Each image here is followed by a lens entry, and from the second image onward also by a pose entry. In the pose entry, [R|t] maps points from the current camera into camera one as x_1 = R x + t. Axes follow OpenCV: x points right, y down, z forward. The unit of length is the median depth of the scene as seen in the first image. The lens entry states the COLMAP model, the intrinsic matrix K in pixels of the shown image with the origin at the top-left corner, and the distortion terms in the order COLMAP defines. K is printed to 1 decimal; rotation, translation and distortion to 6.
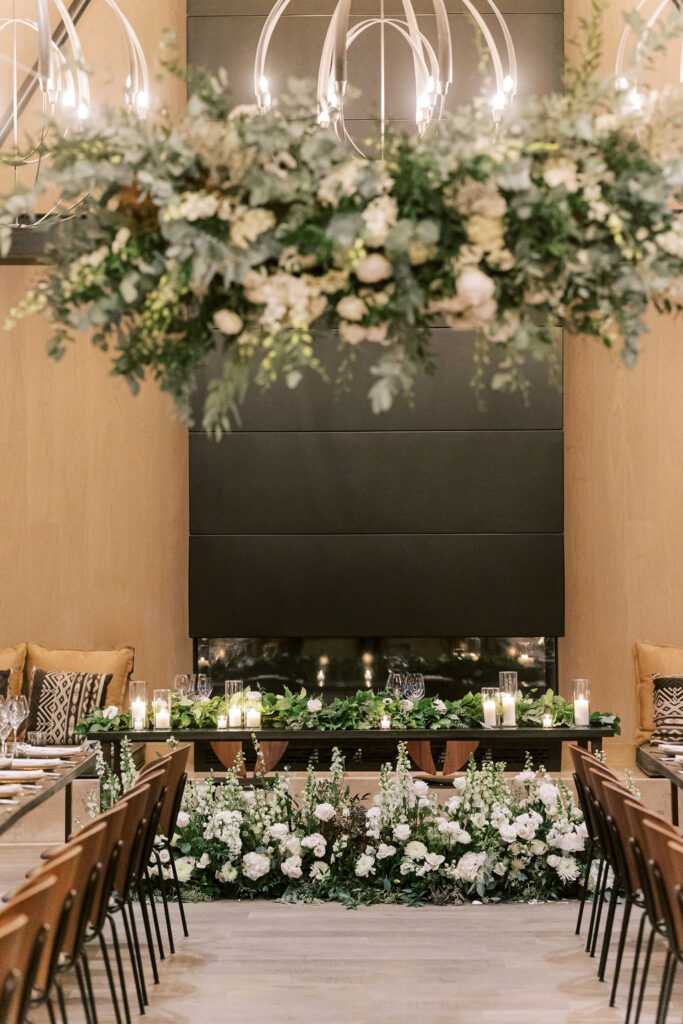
lens RADIAL K [[2568.7, 0, 338.9], [0, 2568.7, 514.4], [0, 0, 1]] dist [0.393614, 0.000000]
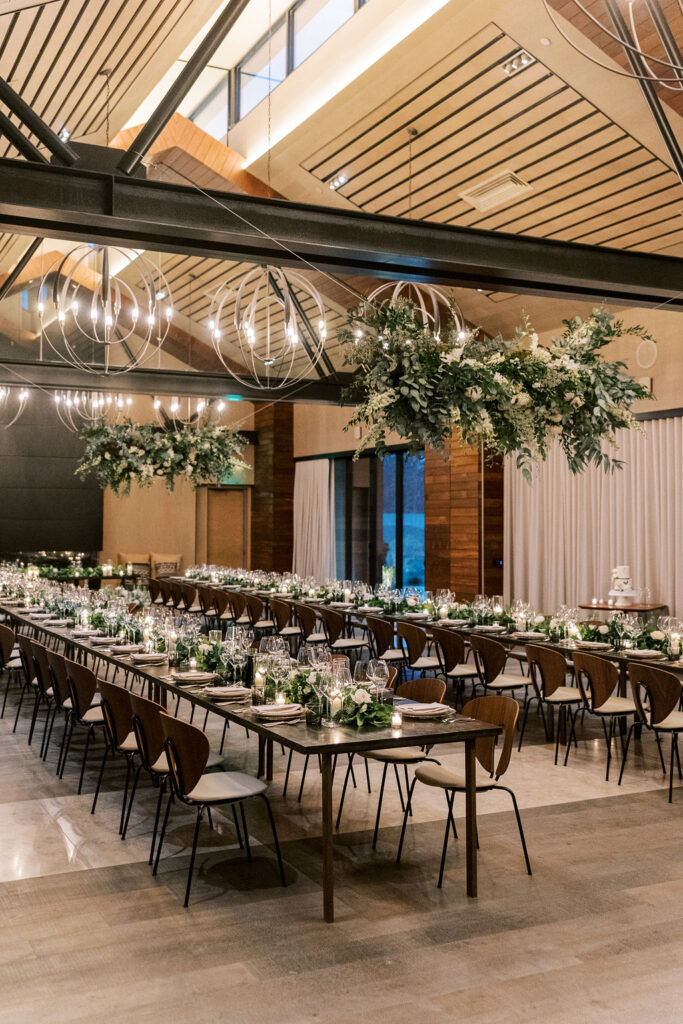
lens RADIAL K [[1093.0, 0, 341.9], [0, 1093.0, 512.4], [0, 0, 1]] dist [-0.006872, 0.000000]
pose [[0.889918, 0.009172, 0.456028, -0.352185], [-0.010945, 0.999939, 0.001246, -0.009877], [-0.455988, -0.006100, 0.889965, -0.502742]]
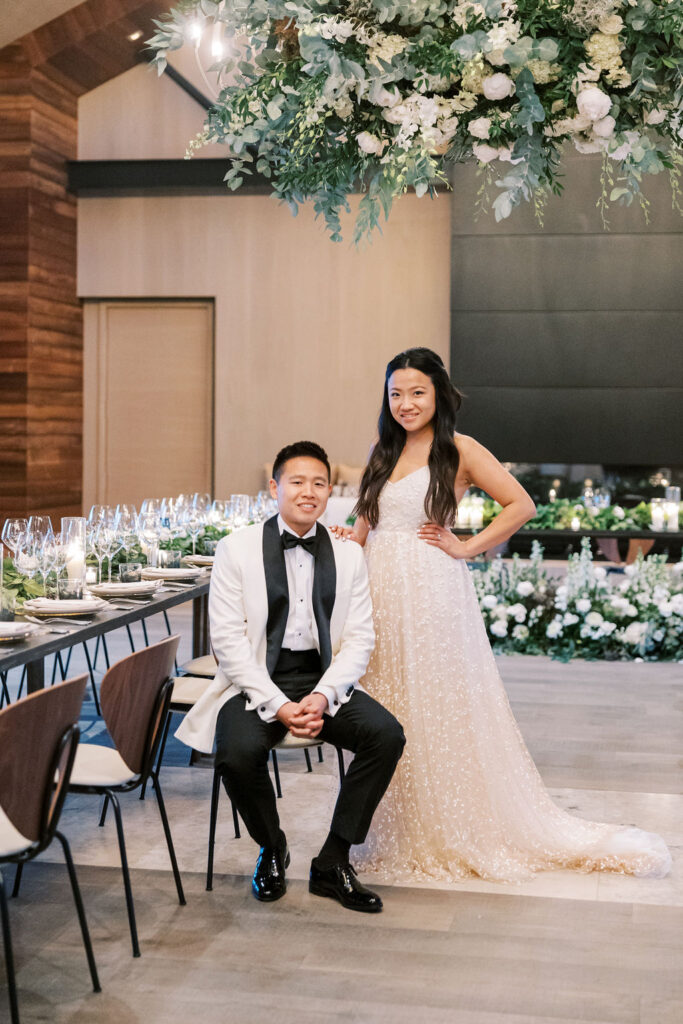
lens RADIAL K [[1550.7, 0, 348.1], [0, 1550.7, 510.4], [0, 0, 1]] dist [-0.013239, 0.000000]
pose [[0.984932, 0.026146, -0.170955, 0.040308], [-0.014773, 0.997612, 0.067466, 0.023064], [0.172310, -0.063924, 0.982966, 0.207170]]
